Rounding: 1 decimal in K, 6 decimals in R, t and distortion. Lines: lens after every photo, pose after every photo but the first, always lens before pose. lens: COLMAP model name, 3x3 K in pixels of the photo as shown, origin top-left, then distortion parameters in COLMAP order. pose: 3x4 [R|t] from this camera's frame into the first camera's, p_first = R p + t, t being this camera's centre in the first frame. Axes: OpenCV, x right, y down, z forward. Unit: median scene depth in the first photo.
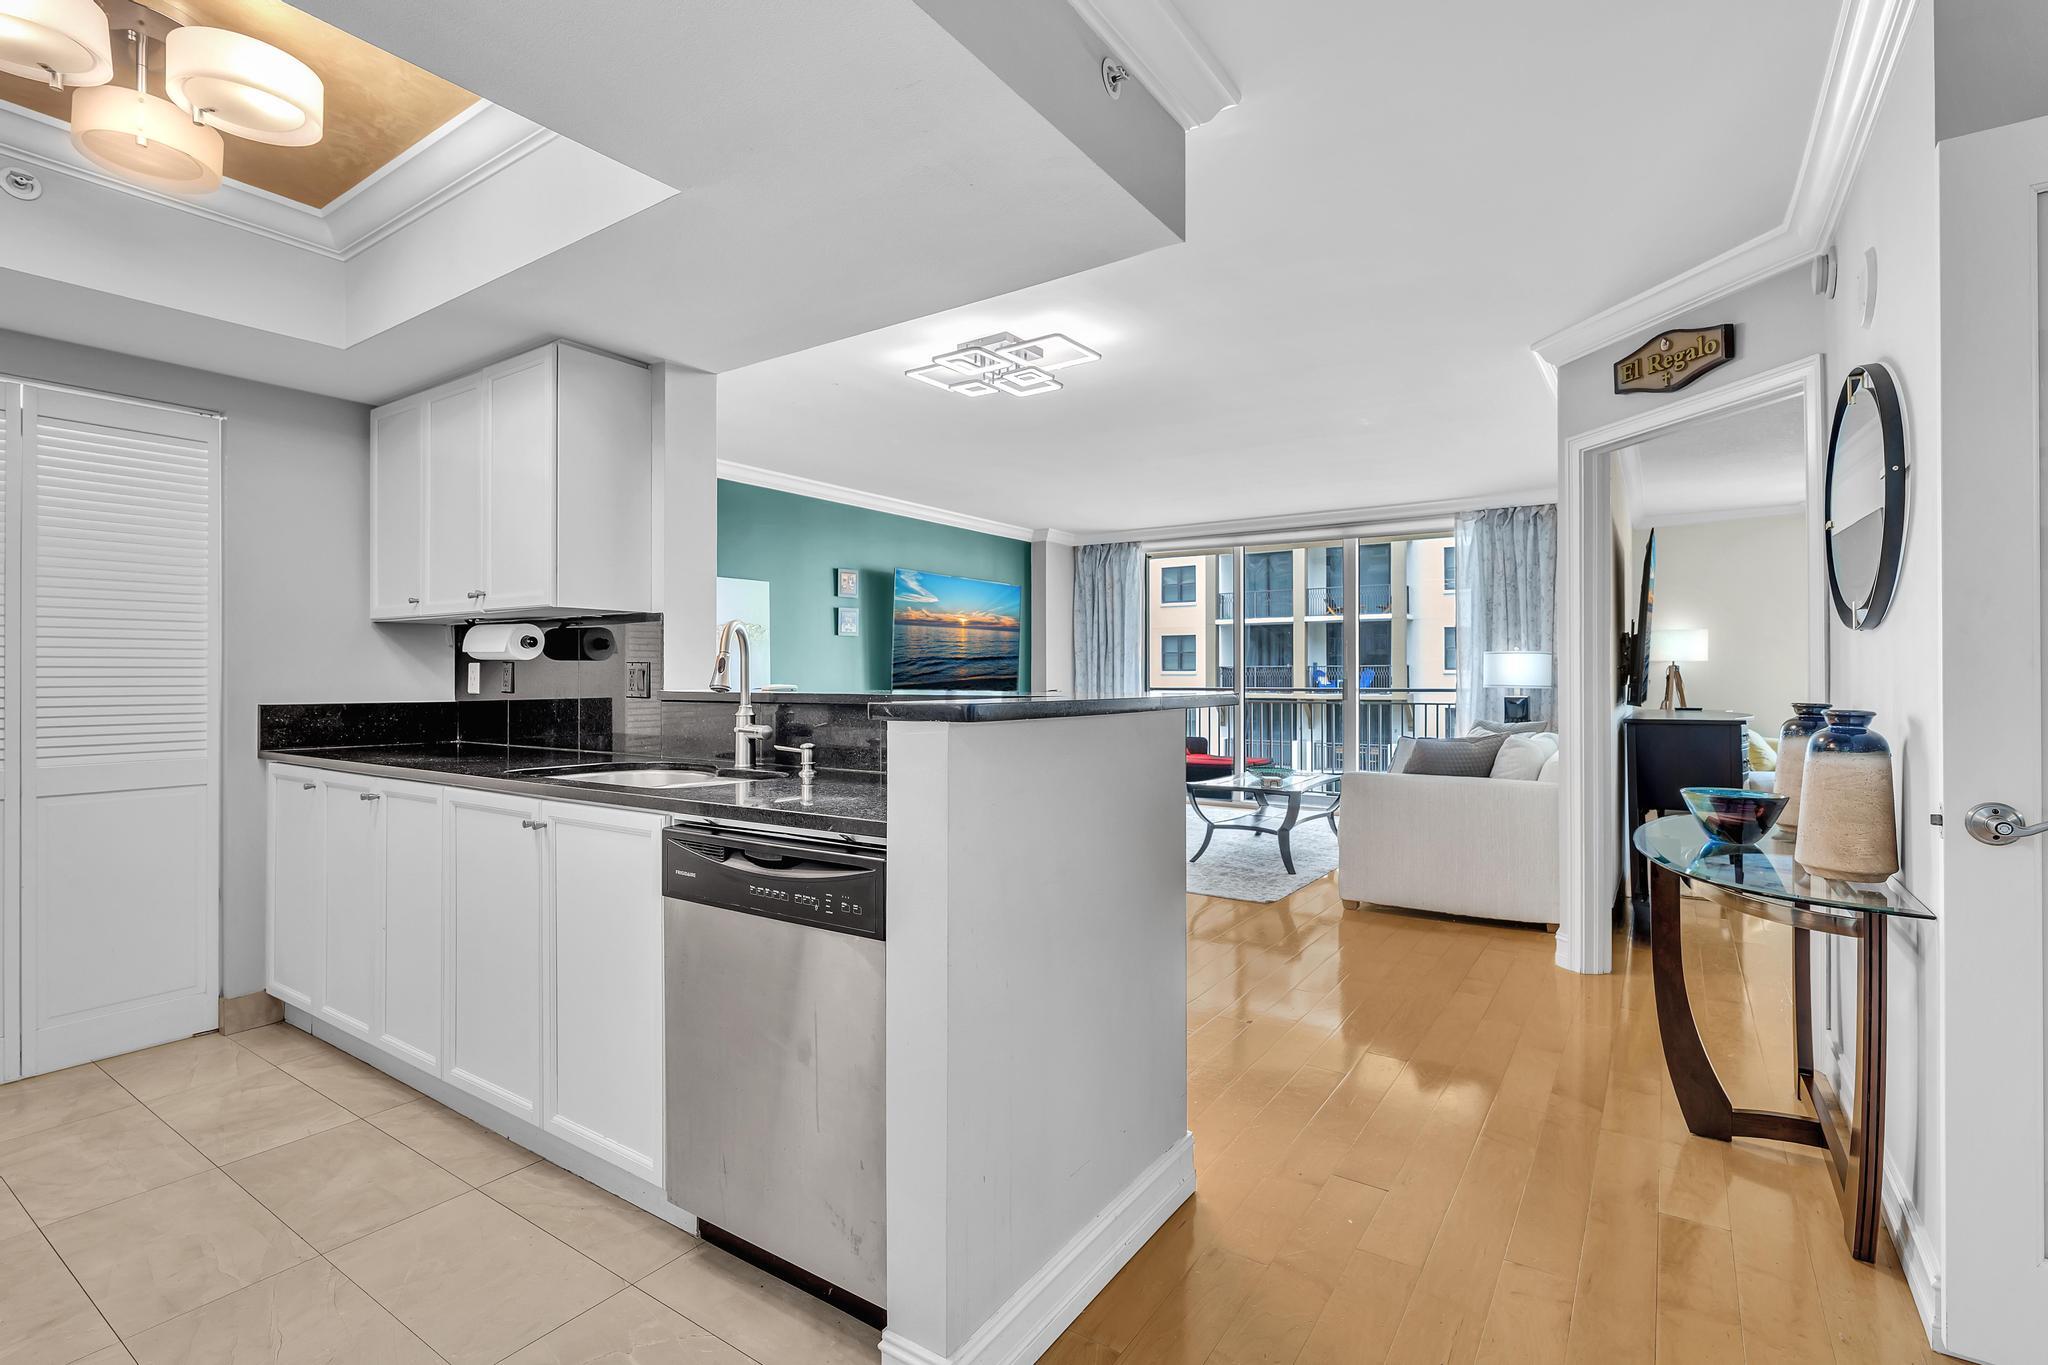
lens RADIAL K [[937.1, 0, 1019.9], [0, 937.1, 675.5], [0, 0, 1]] dist [-0.002610, 0.000207]
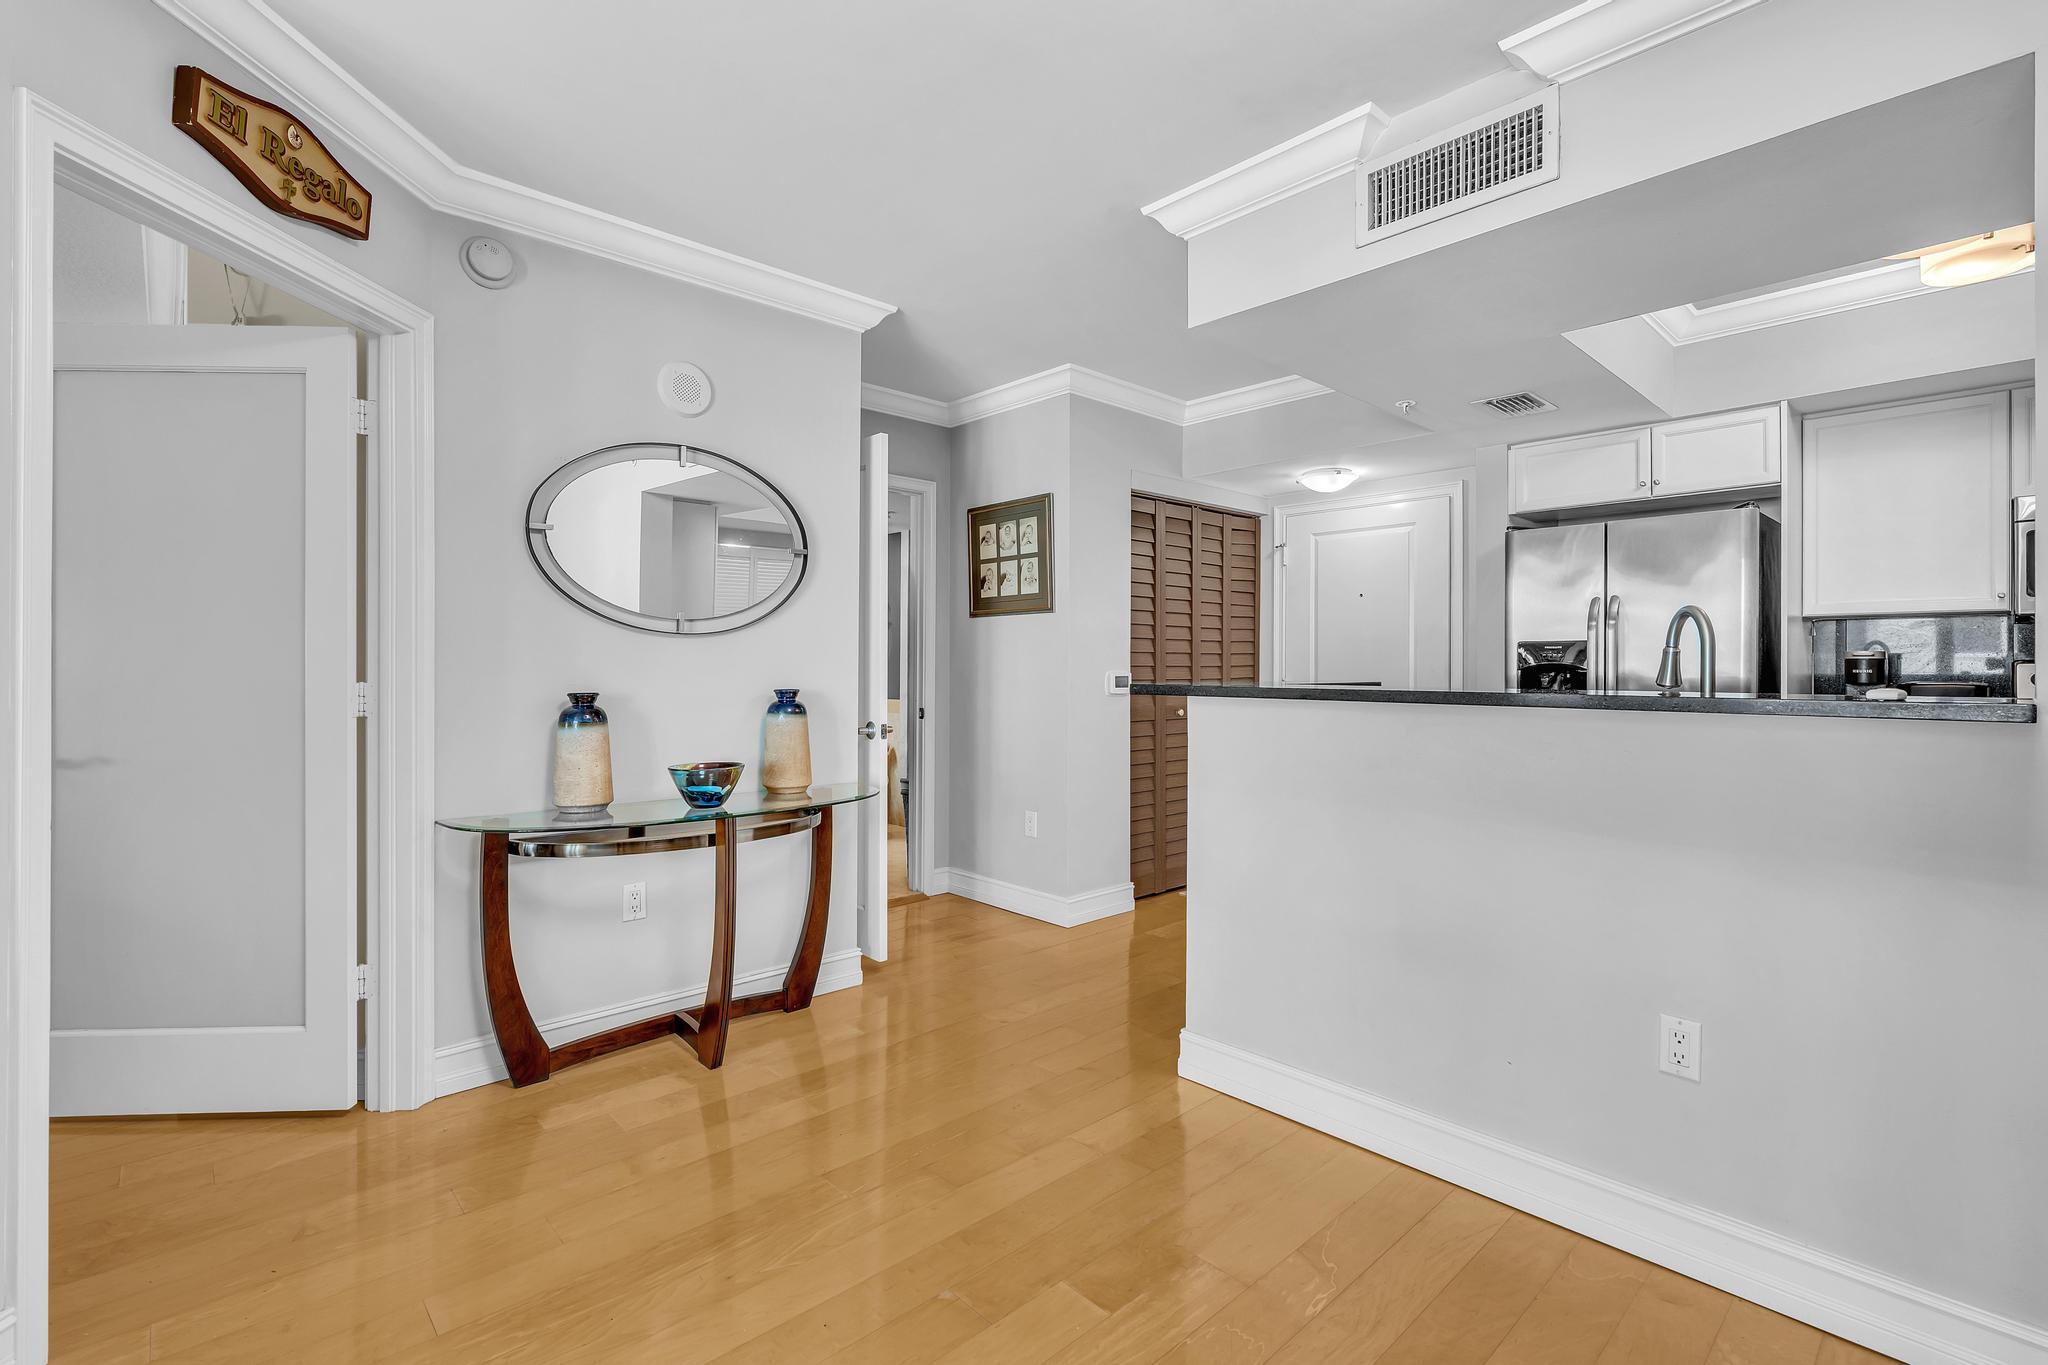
lens RADIAL K [[917.4, 0, 1025.9], [0, 917.4, 661.6], [0, 0, 1]] dist [-0.000169, 0.000140]
pose [[-0.975276, 0.000642, 0.220991, 0.095687], [-0.000646, 0.999983, -0.005757, -0.001722], [-0.220991, -0.005758, -0.975259, 1.821861]]
